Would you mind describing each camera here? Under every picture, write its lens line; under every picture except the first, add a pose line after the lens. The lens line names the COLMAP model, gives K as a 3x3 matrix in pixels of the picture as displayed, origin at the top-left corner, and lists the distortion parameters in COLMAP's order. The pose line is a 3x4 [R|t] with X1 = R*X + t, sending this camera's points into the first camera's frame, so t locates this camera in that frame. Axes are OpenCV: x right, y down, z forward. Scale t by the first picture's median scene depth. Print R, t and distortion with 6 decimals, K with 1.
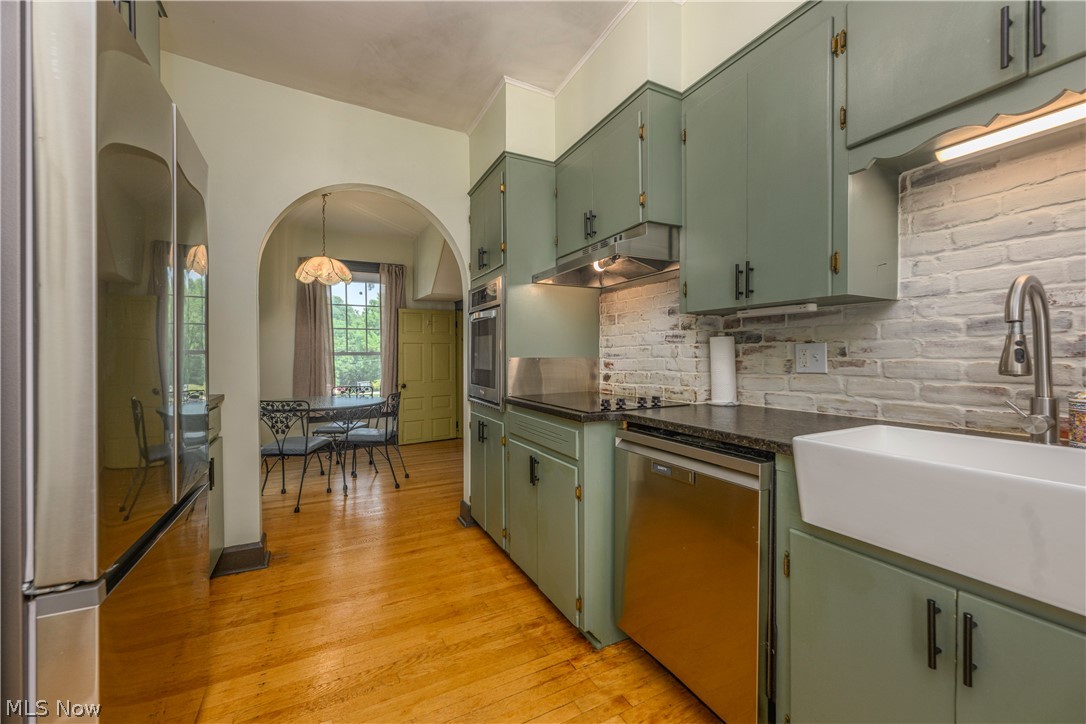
lens RADIAL K [[431.7, 0, 542.8], [0, 431.7, 360.7], [0, 0, 1]] dist [0.001622, -0.000101]
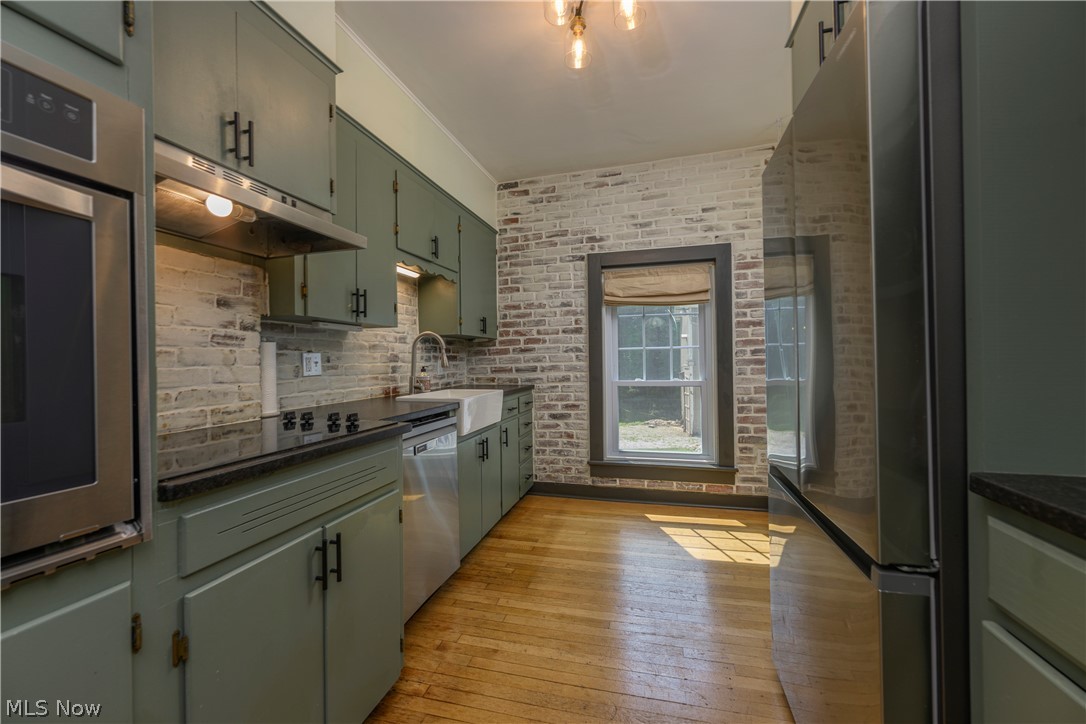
lens RADIAL K [[431.7, 0, 545.8], [0, 431.7, 356.9], [0, 0, 1]] dist [0.001622, -0.000101]
pose [[-0.740993, 0.019469, 0.671231, -0.621472], [0.026667, 0.999644, 0.000444, -0.008068], [-0.670983, 0.018229, -0.741249, 1.227118]]
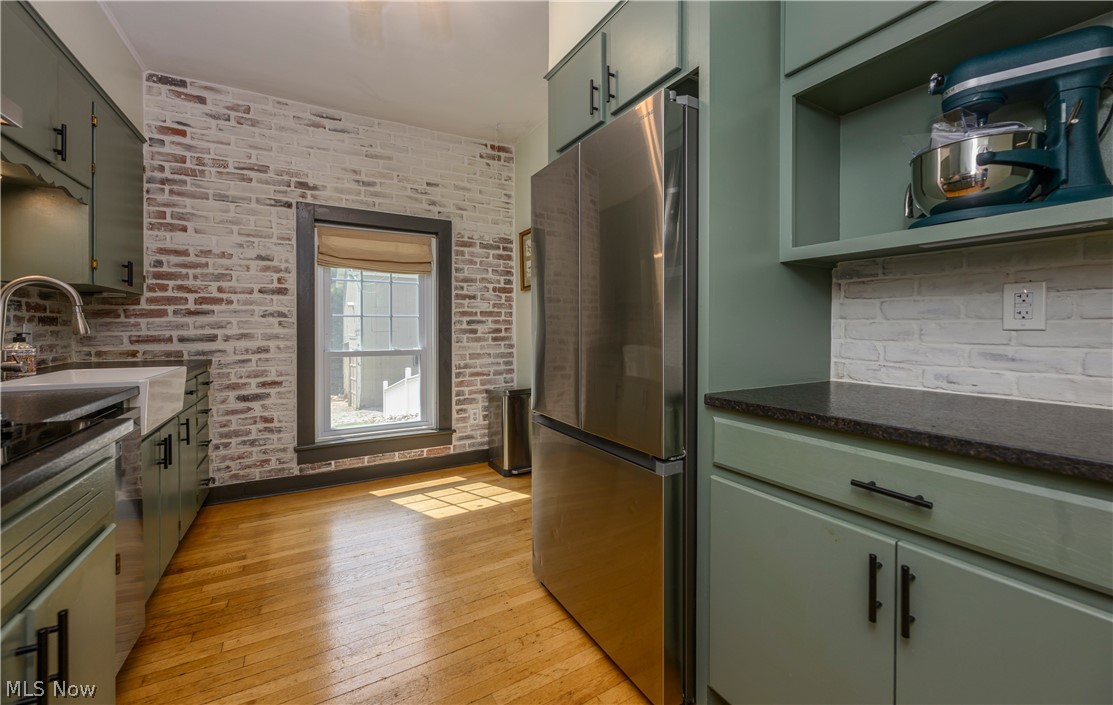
lens RADIAL K [[438.4, 0, 557.4], [0, 438.4, 327.8], [0, 0, 1]] dist [0.001176, -0.000301]
pose [[-0.999019, 0.002340, -0.044226, -0.403801], [0.001700, 0.999893, 0.014502, -0.008320], [0.044255, 0.014413, -0.998916, 1.348732]]
